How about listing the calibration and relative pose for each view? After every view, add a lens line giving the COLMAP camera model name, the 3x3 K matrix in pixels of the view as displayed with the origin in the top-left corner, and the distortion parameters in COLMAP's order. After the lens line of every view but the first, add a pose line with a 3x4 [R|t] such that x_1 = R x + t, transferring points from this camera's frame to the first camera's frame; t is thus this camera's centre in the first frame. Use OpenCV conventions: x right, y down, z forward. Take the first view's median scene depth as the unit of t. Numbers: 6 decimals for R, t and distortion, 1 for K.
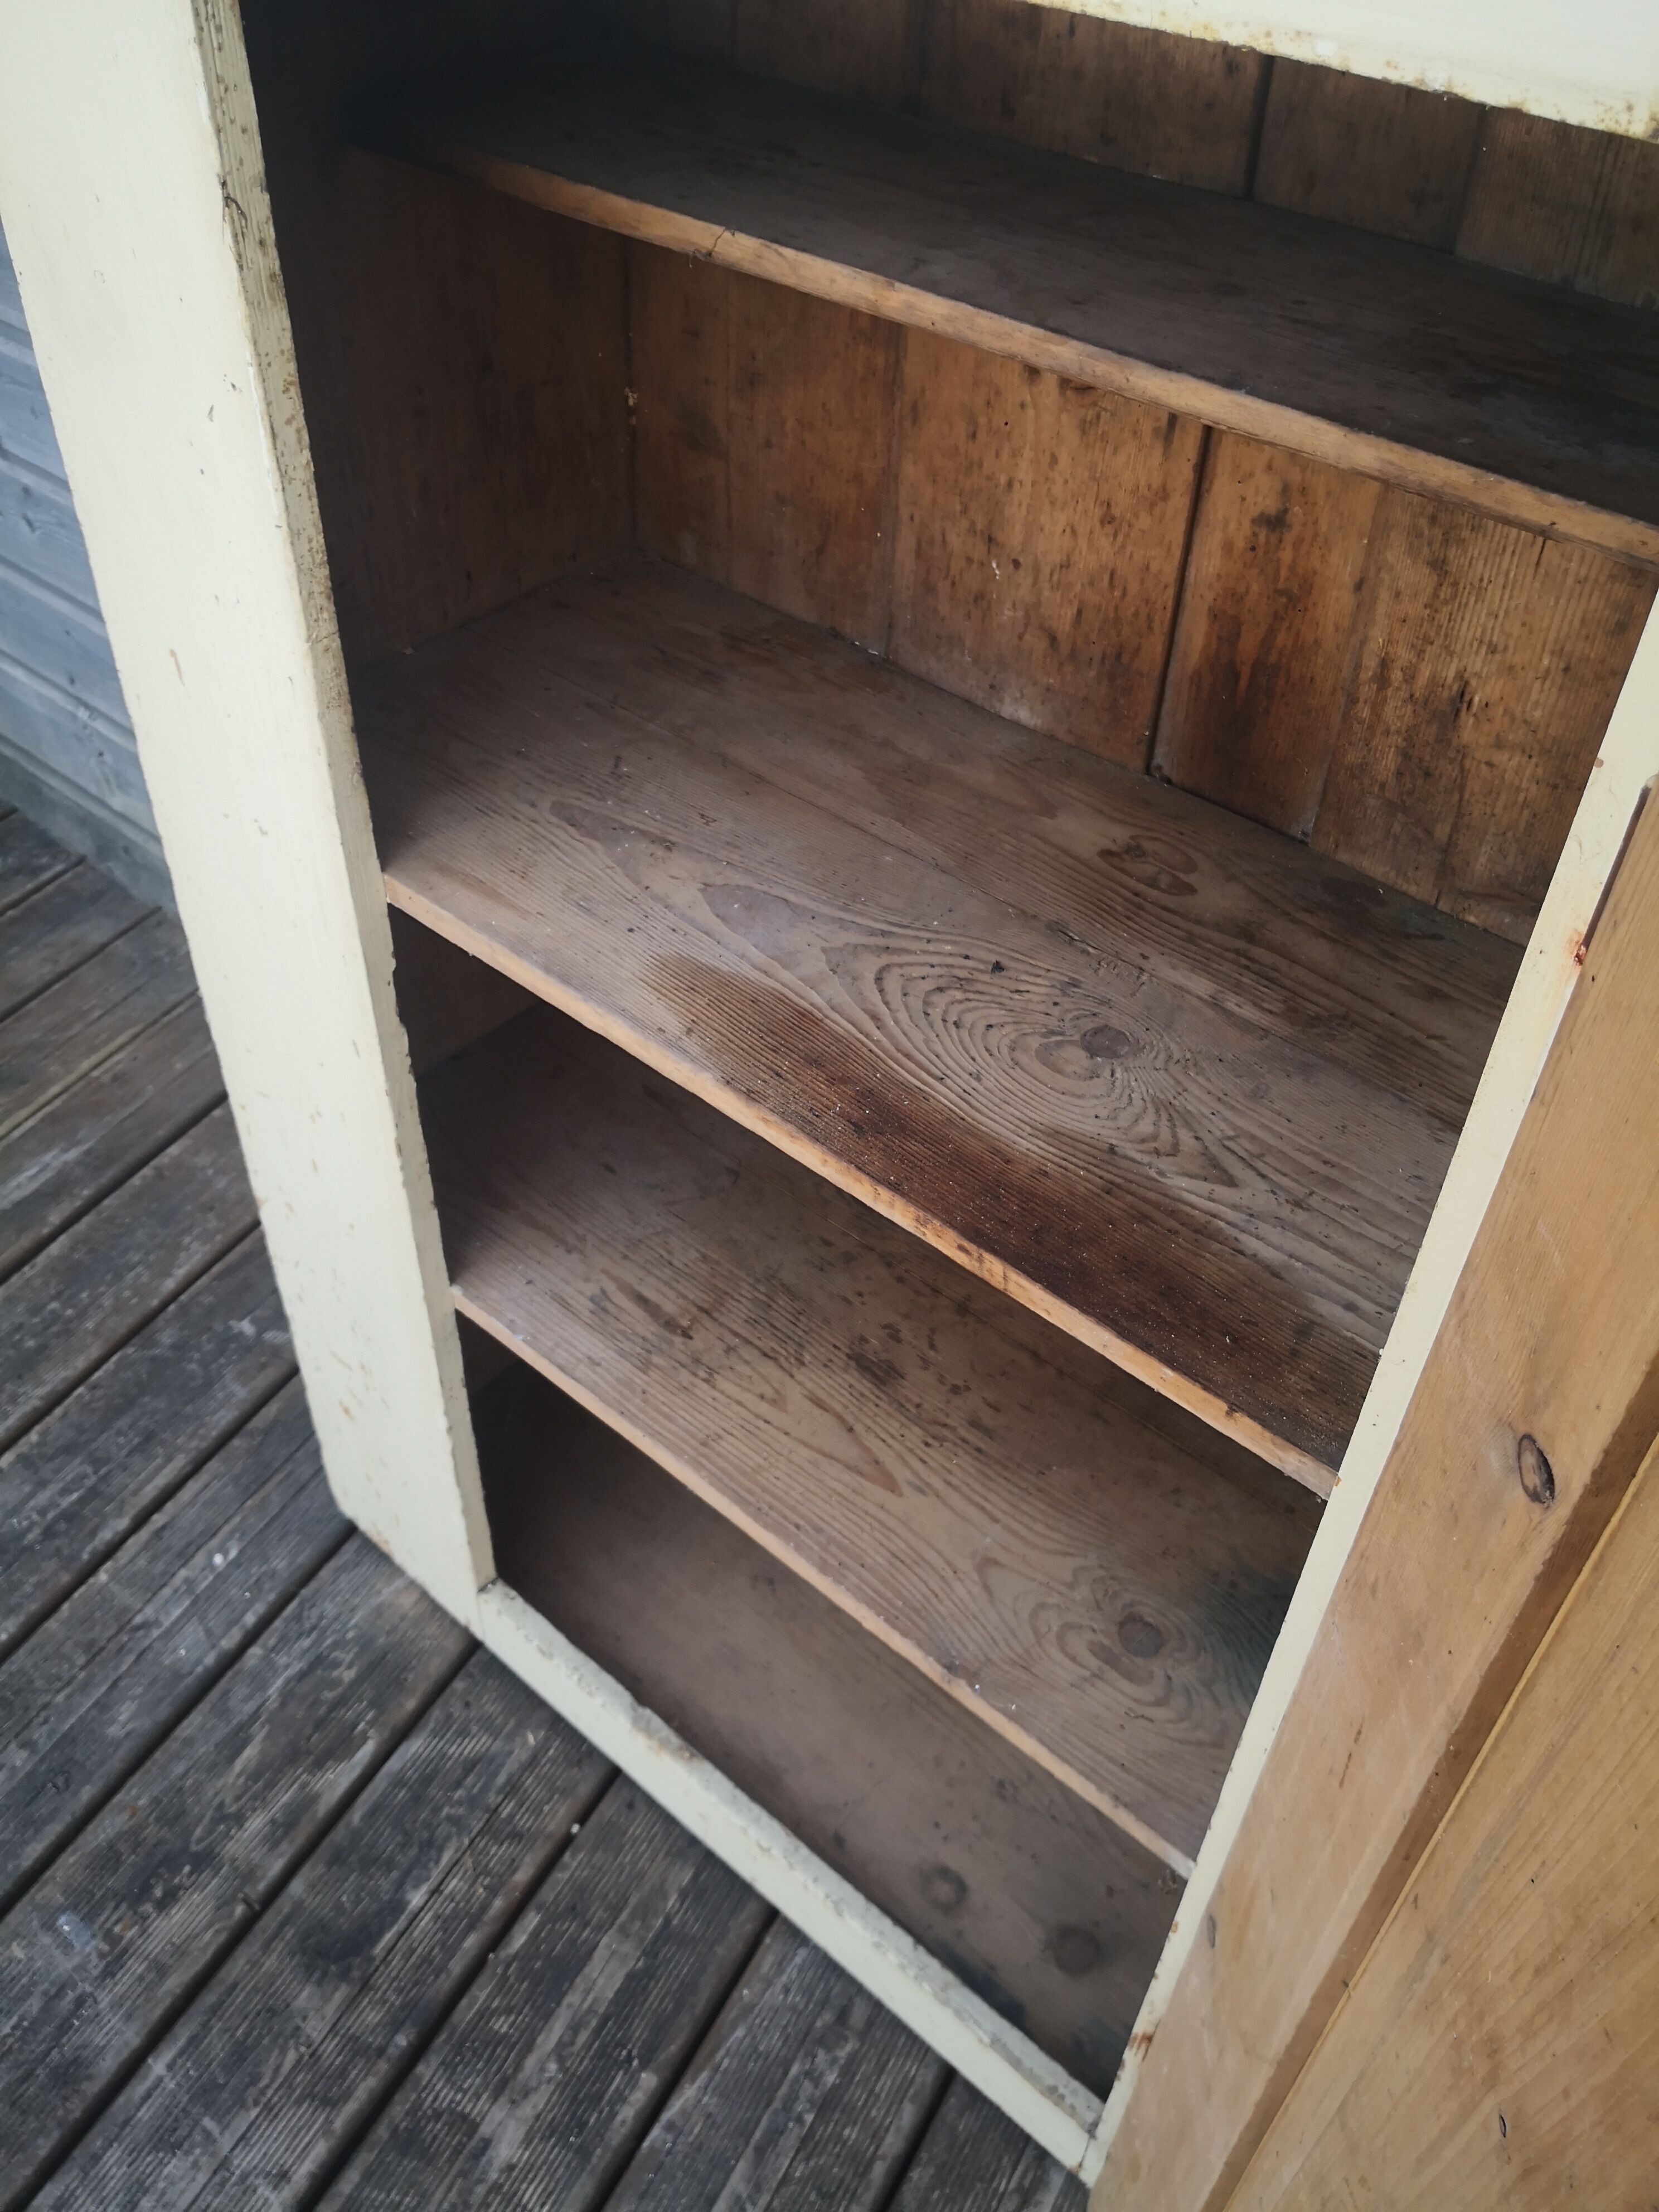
lens RADIAL K [[1796.6, 0, 826.1], [0, 1796.6, 1107.2], [0, 0, 1]] dist [0.016391, -0.046307]
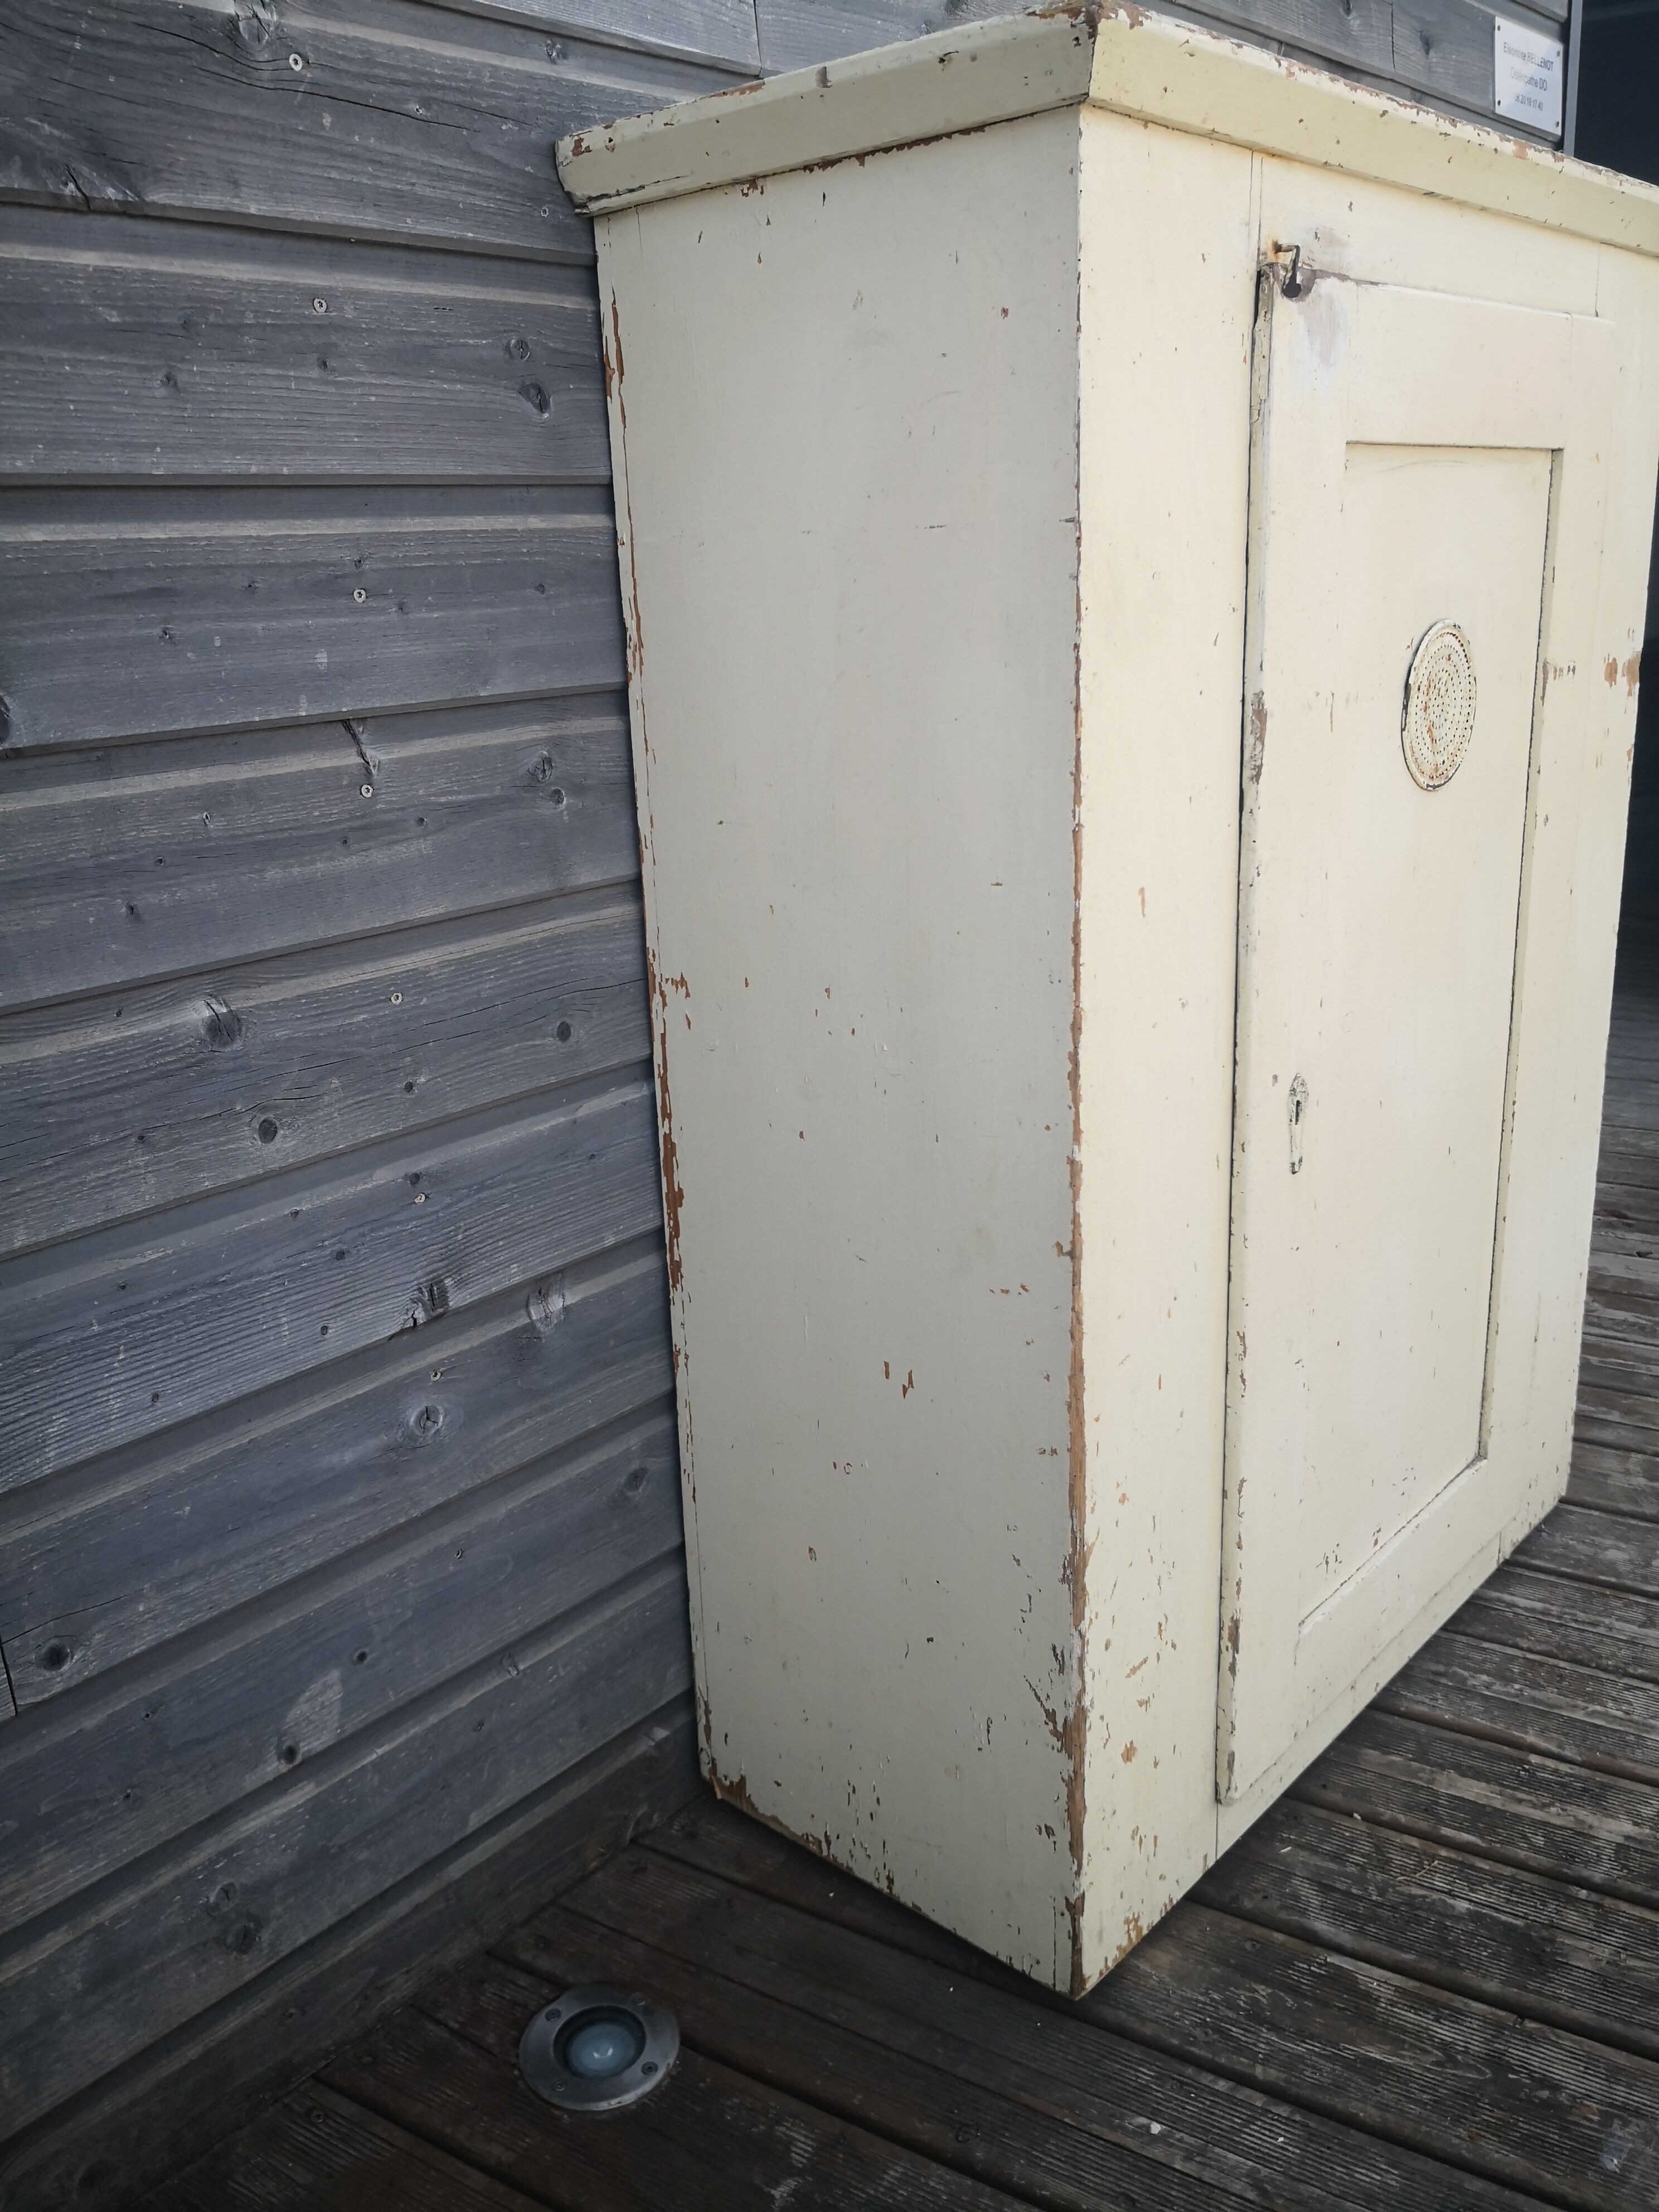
lens RADIAL K [[1776.7, 0, 806.0], [0, 1776.7, 1103.8], [0, 0, 1]] dist [0.032588, -0.068465]
pose [[0.020763, -0.320413, 0.947050, -1.151255], [0.704149, 0.677144, 0.213658, -0.426672], [-0.709749, 0.662428, 0.239678, 0.716881]]
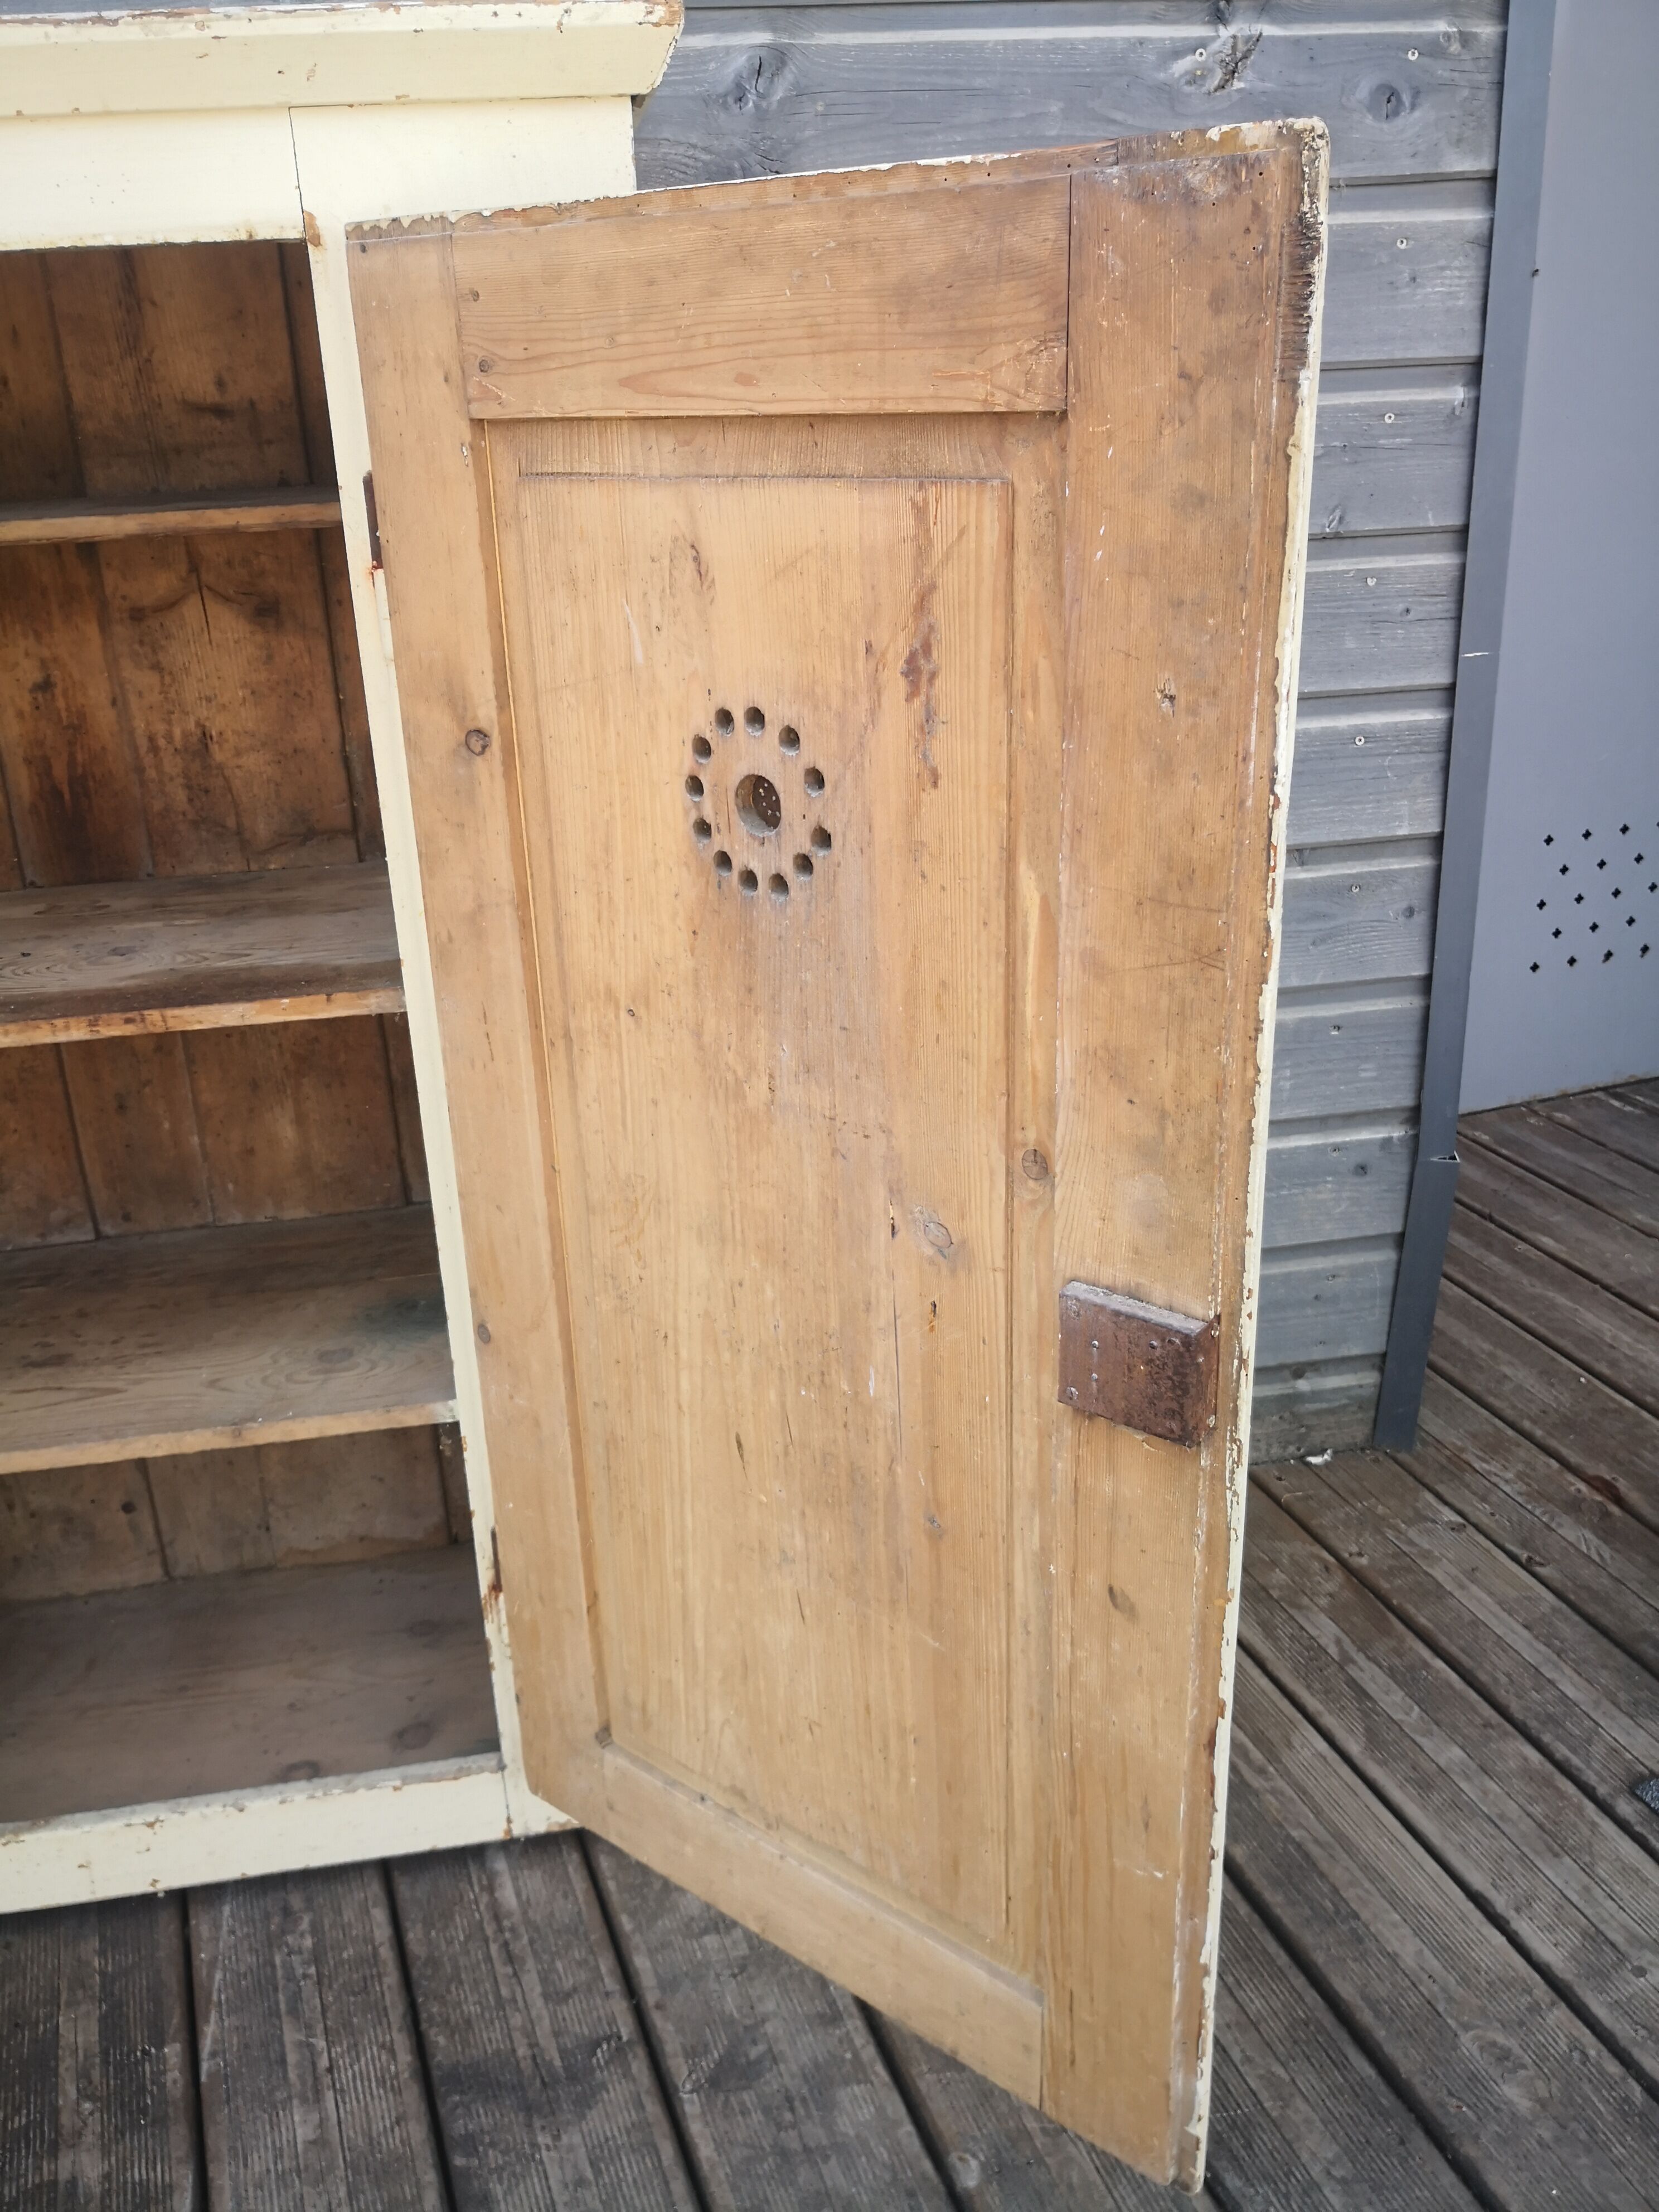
lens RADIAL K [[1789.6, 0, 811.9], [0, 1789.6, 1104.1], [0, 0, 1]] dist [0.016378, -0.035767]
pose [[0.637996, -0.342589, 0.689634, -0.390539], [0.558910, 0.822076, -0.108679, 0.387813], [-0.529699, 0.454780, 0.715957, -0.243988]]
